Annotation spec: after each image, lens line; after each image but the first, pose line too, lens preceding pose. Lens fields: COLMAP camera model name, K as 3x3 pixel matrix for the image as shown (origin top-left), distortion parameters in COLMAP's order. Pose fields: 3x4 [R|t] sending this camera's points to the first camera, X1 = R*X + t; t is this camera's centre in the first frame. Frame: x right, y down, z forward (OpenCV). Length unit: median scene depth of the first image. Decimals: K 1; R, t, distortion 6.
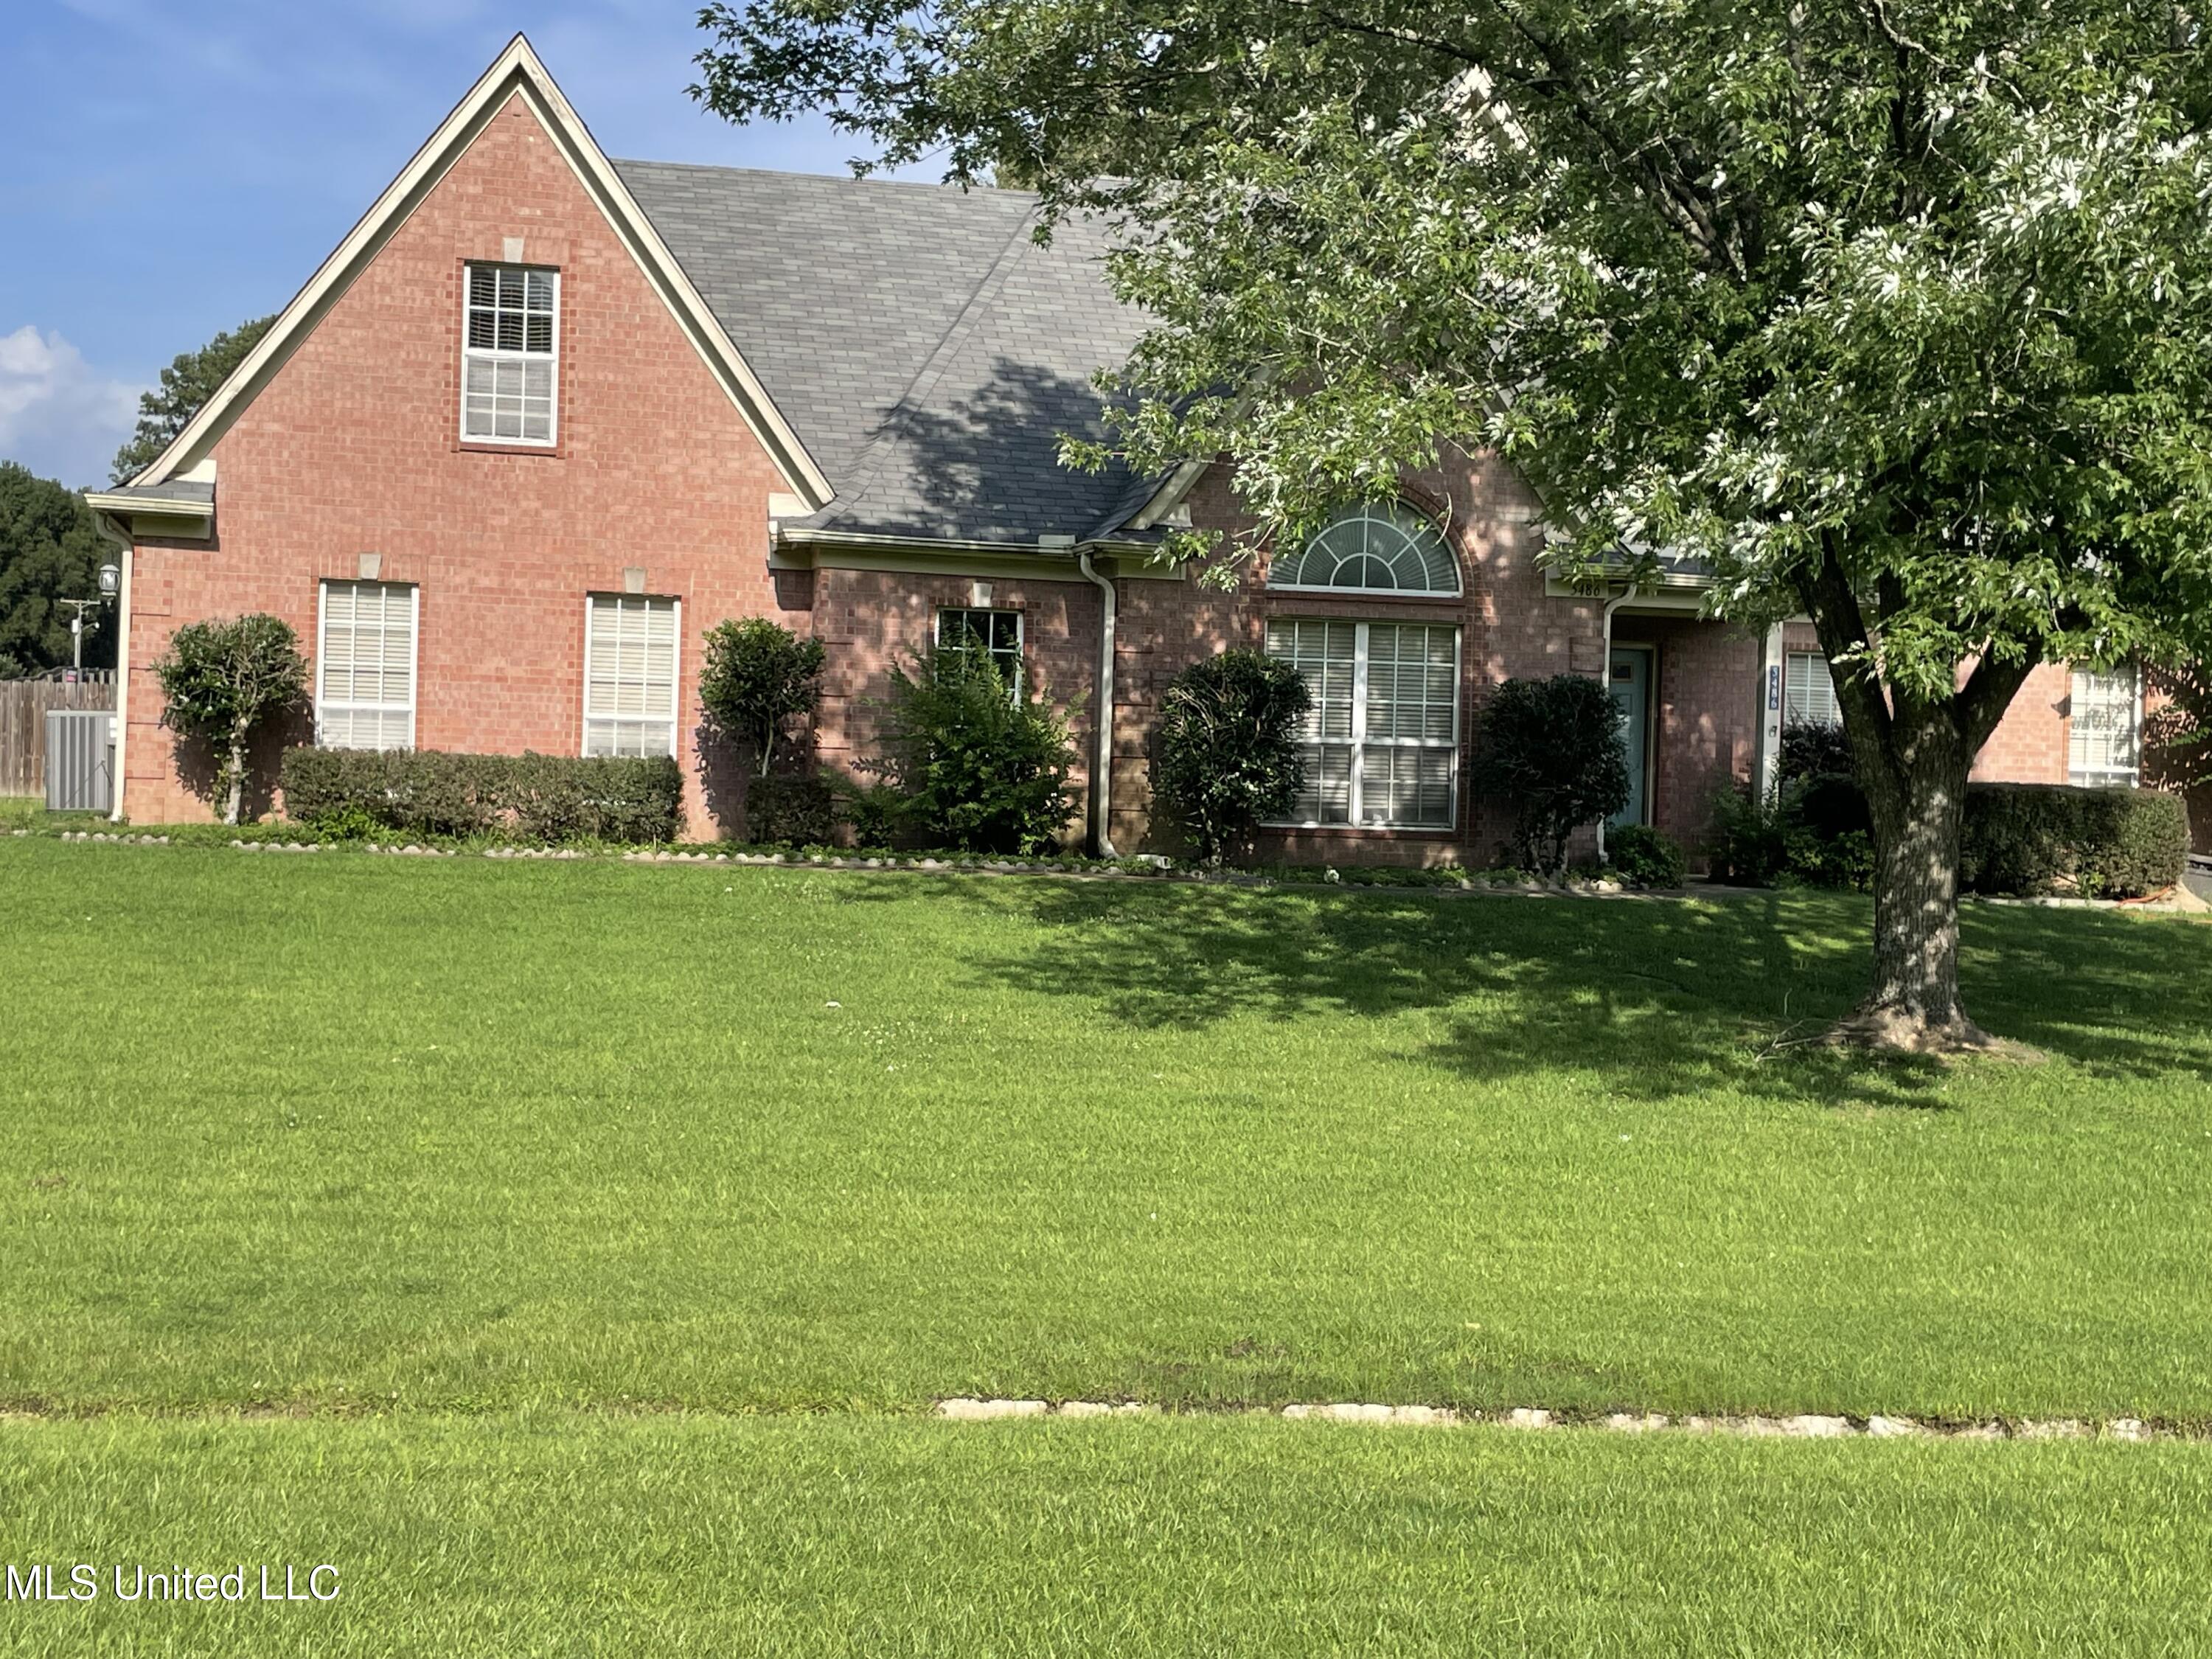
lens RADIAL K [[2986.0, 0, 1093.3], [0, 2986.0, 829.4], [0, 0, 1]] dist [0.094412, 0.000000]
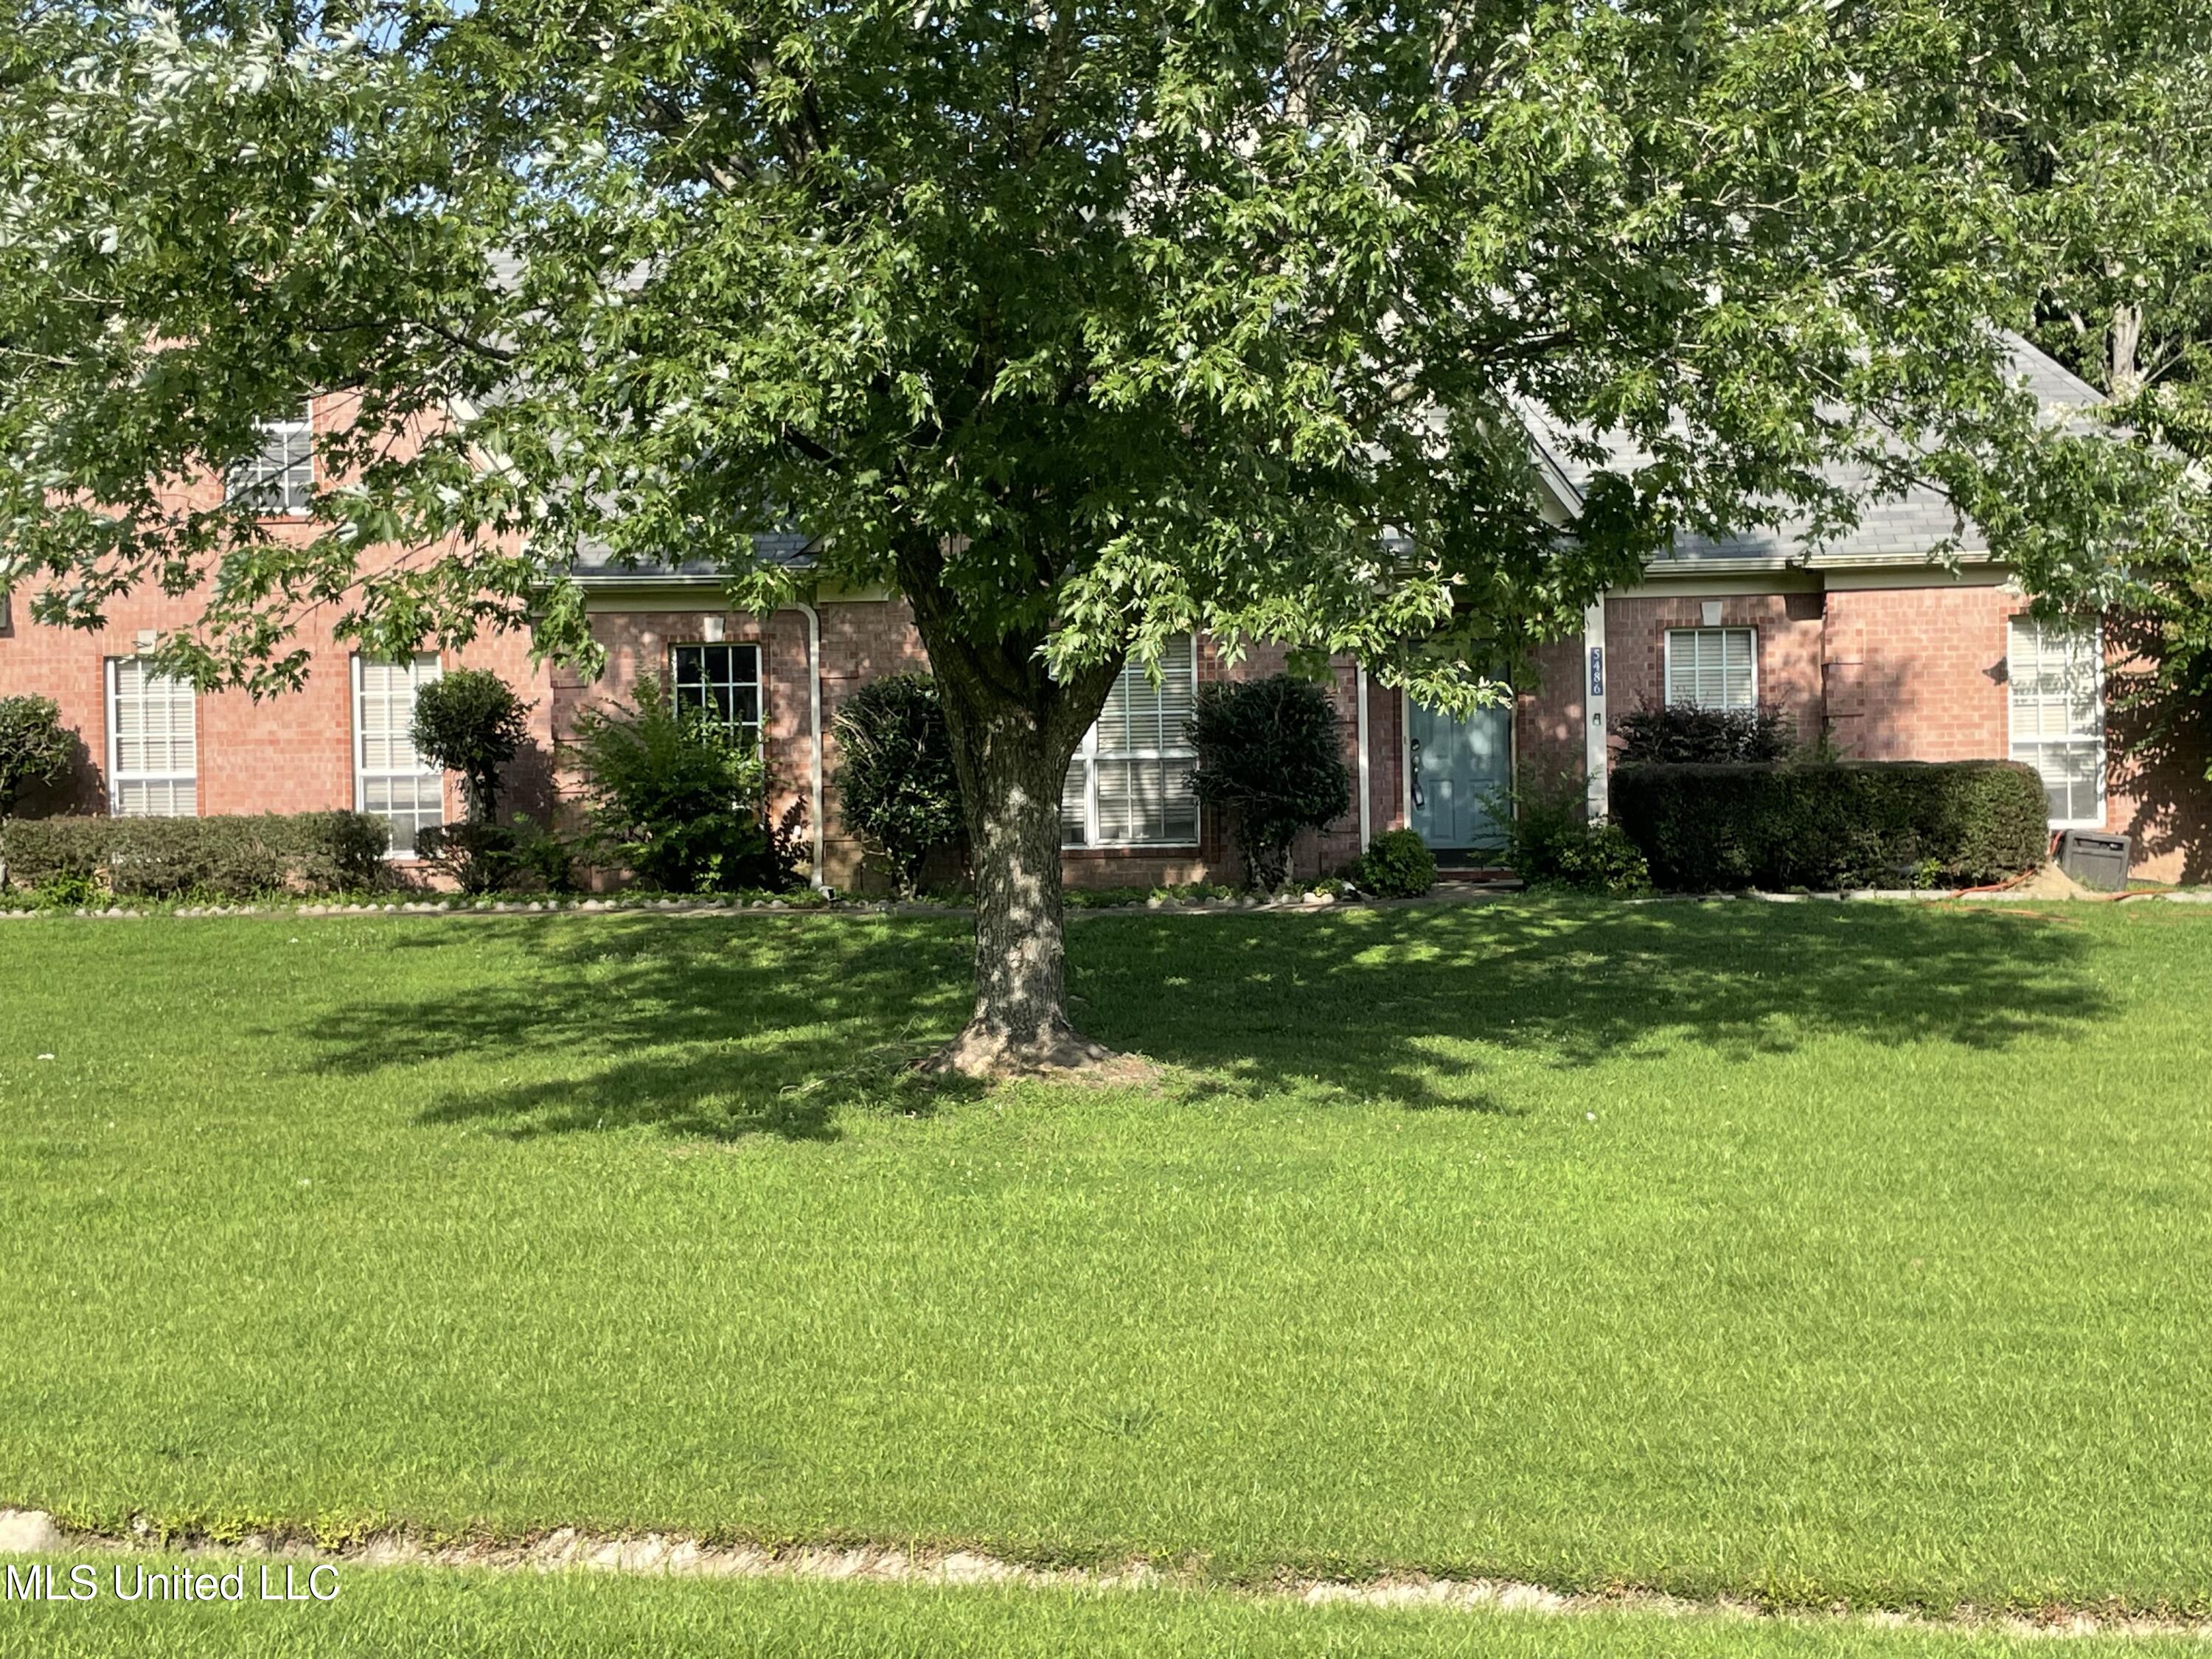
lens RADIAL K [[2986.0, 0, 1104.3], [0, 2986.0, 823.5], [0, 0, 1]] dist [0.094412, 0.000000]
pose [[0.953667, -0.048359, -0.296954, 0.377614], [0.044445, 0.998813, -0.019919, 0.011153], [0.297565, 0.005798, 0.954684, 0.094462]]
